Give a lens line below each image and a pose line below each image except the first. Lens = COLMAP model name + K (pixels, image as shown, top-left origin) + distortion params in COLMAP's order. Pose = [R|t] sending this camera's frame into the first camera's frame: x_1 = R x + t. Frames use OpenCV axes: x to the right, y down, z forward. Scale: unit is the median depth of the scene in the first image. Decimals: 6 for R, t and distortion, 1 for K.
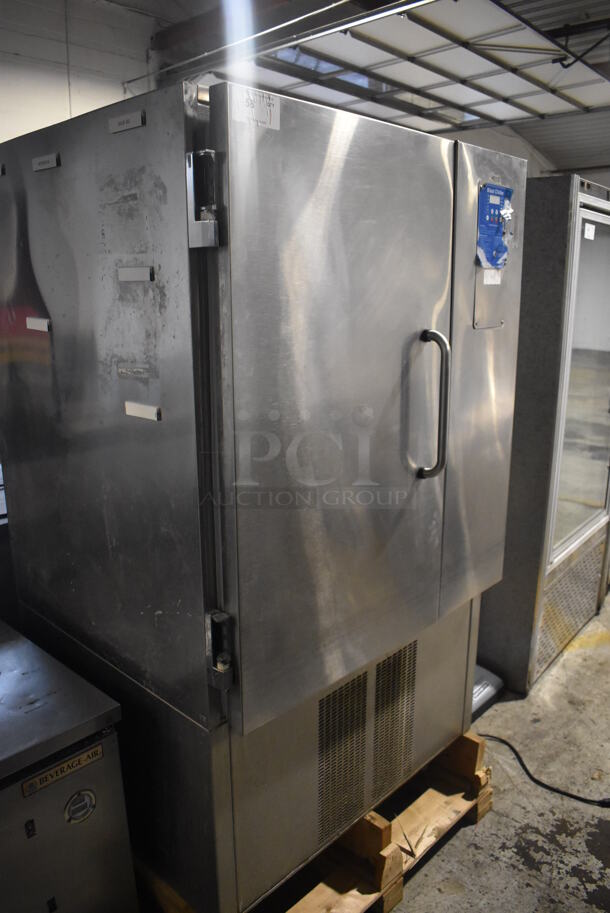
lens RADIAL K [[711.1, 0, 303.2], [0, 711.1, 459.1], [0, 0, 1]] dist [-0.097290, 0.016092]
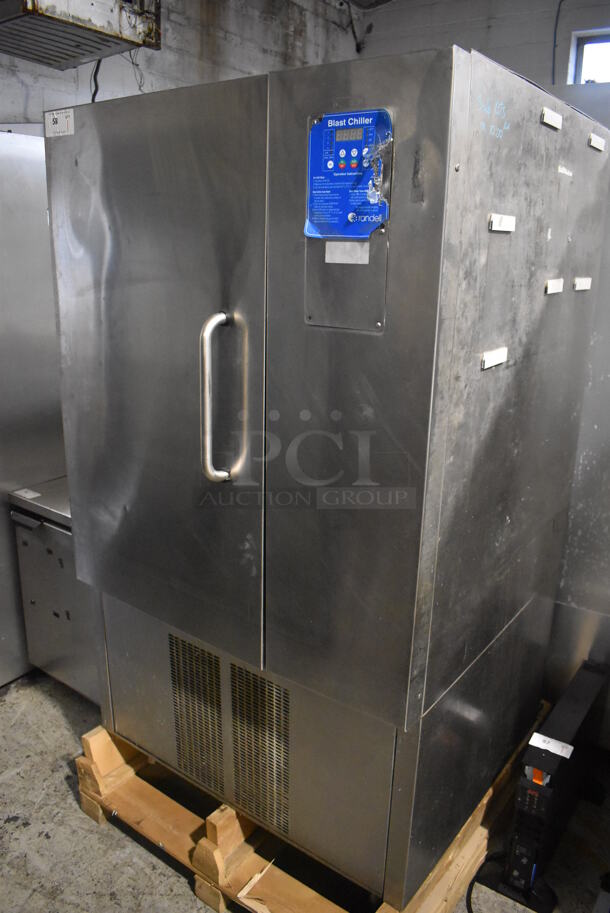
lens RADIAL K [[711.1, 0, 306.3], [0, 711.1, 455.1], [0, 0, 1]] dist [-0.097290, 0.016092]
pose [[0.120684, 0.293692, -0.948251, 0.888299], [-0.262471, 0.930679, 0.254845, -0.224374], [0.957363, 0.218133, 0.189404, 0.817597]]
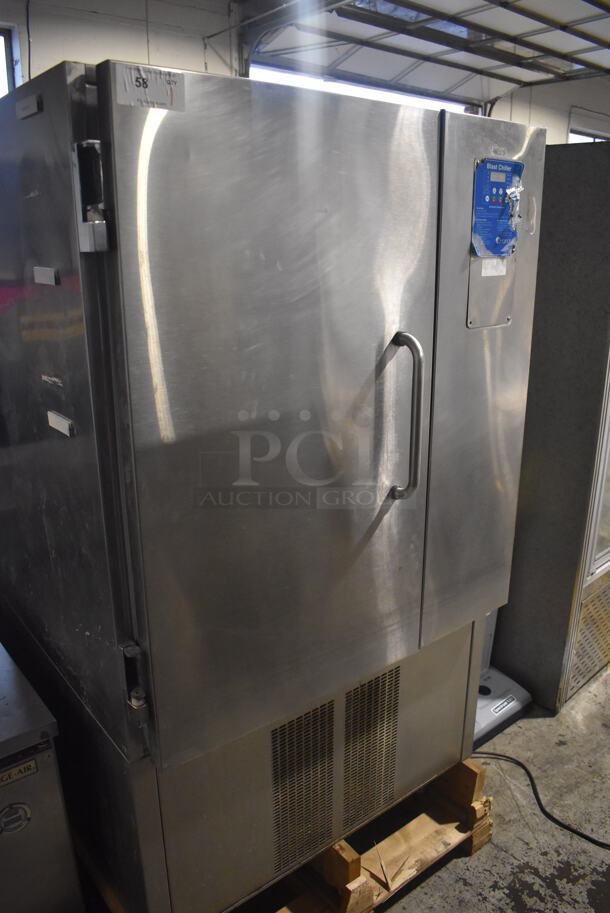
lens RADIAL K [[711.1, 0, 306.0], [0, 711.1, 458.7], [0, 0, 1]] dist [-0.097290, 0.016092]
pose [[0.989781, 0.043458, -0.135814, 0.156283], [-0.035366, 0.997484, 0.061435, -0.065043], [0.138142, -0.056004, 0.988828, 0.096365]]
